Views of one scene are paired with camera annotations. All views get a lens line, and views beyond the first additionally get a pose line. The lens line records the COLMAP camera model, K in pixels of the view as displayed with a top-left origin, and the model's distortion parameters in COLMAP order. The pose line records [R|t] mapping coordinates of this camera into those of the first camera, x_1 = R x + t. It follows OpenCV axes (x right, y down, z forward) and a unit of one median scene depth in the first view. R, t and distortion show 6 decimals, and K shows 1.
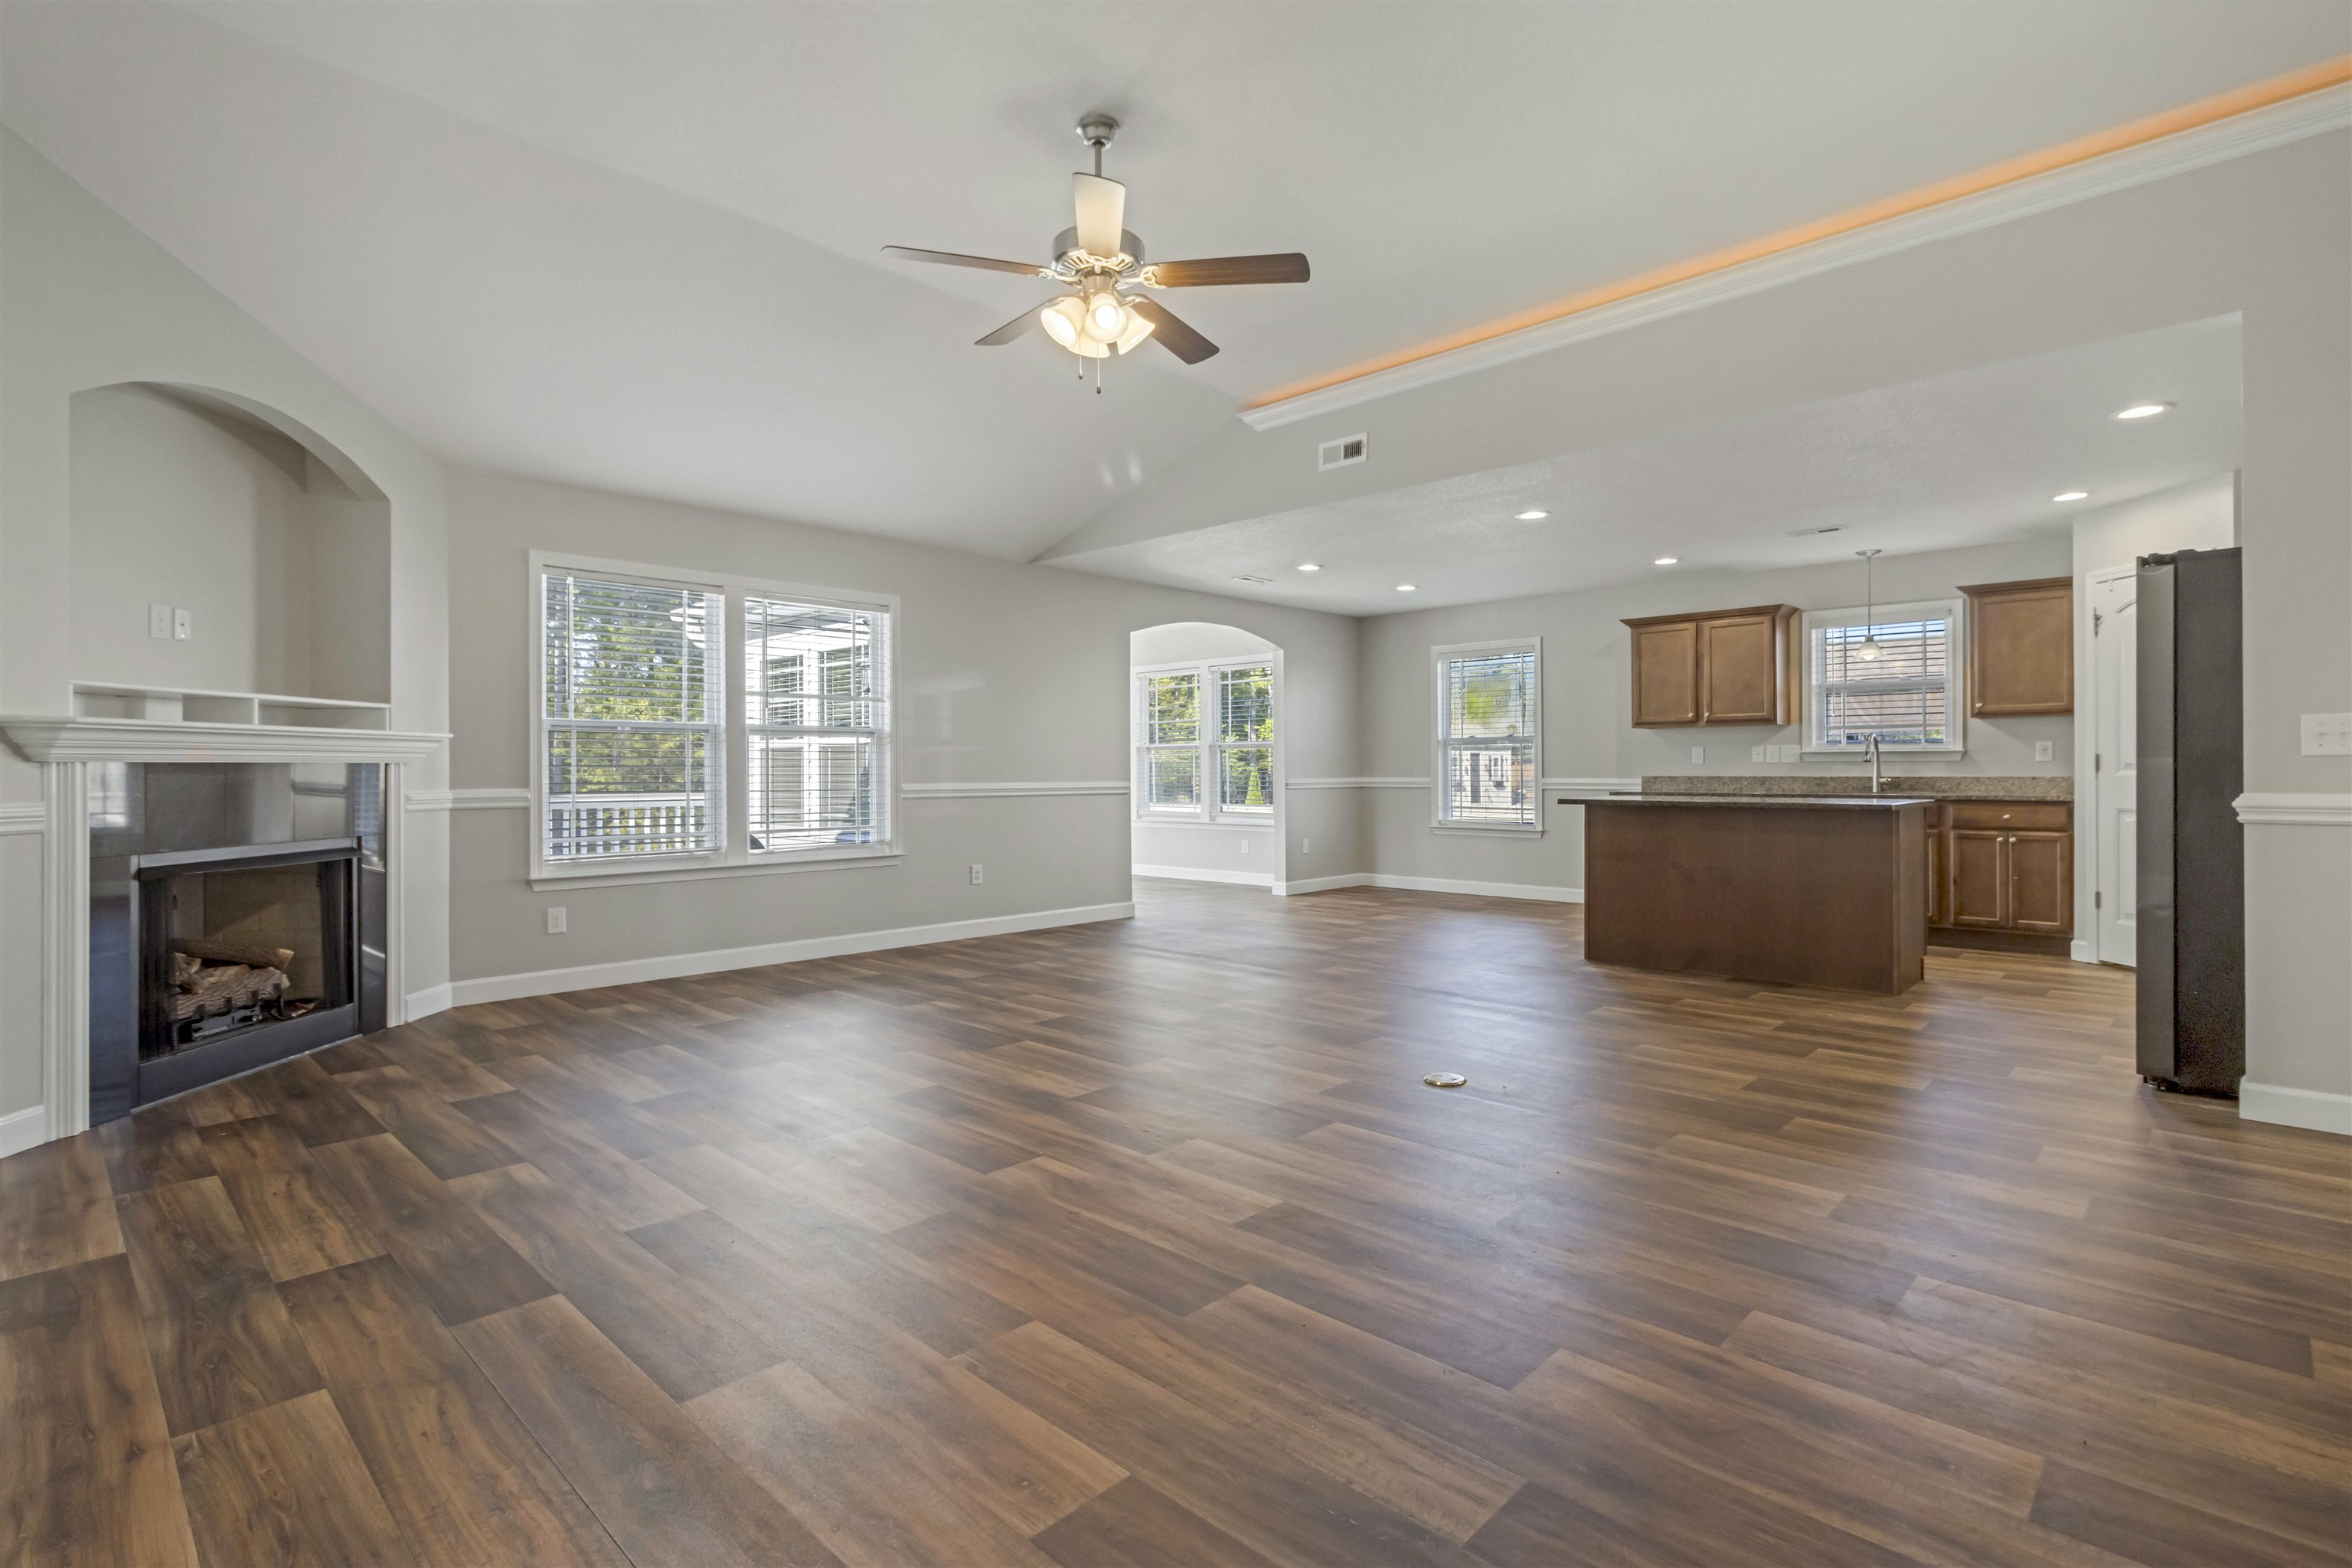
lens RADIAL K [[1114.8, 0, 1196.4], [0, 1114.8, 768.2], [0, 0, 1]] dist [0.004927, 0.000159]
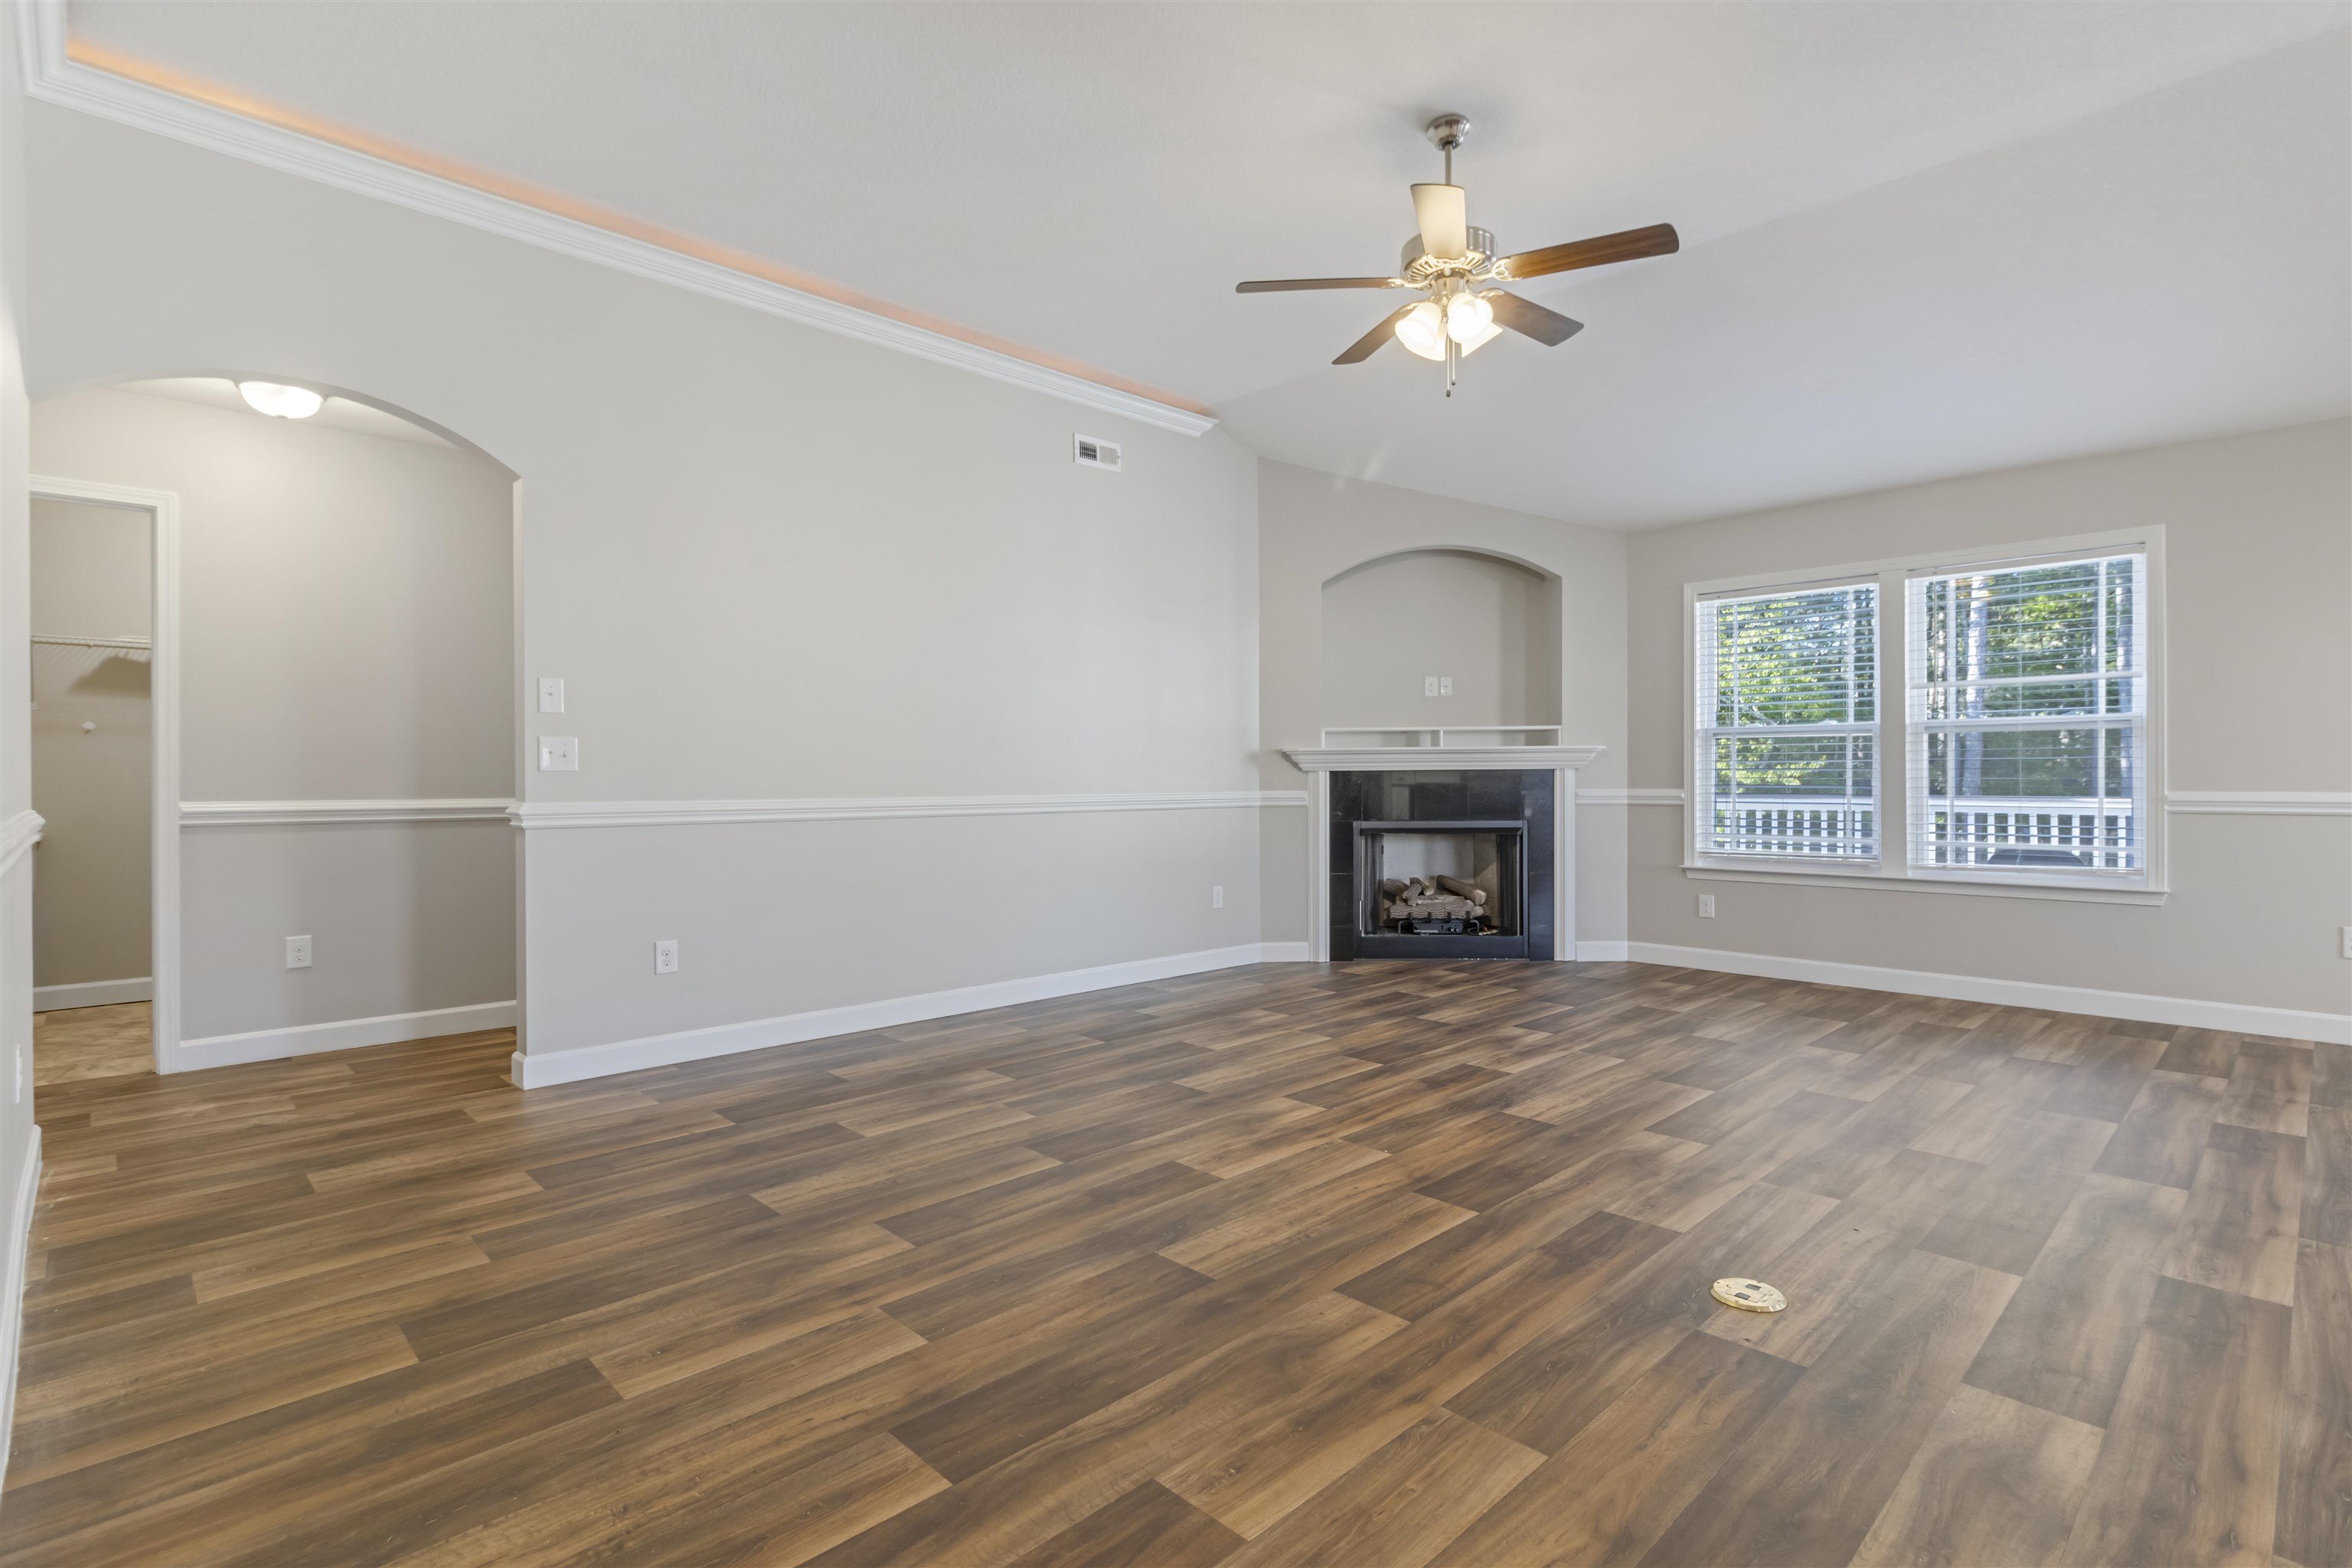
lens RADIAL K [[1114.8, 0, 1155.3], [0, 1114.8, 752.2], [0, 0, 1]] dist [0.004927, 0.000159]
pose [[-0.057022, -0.020132, -0.998170, 0.628104], [0.006033, 0.999771, -0.020509, 0.000387], [0.998355, -0.007191, -0.056888, 0.541996]]
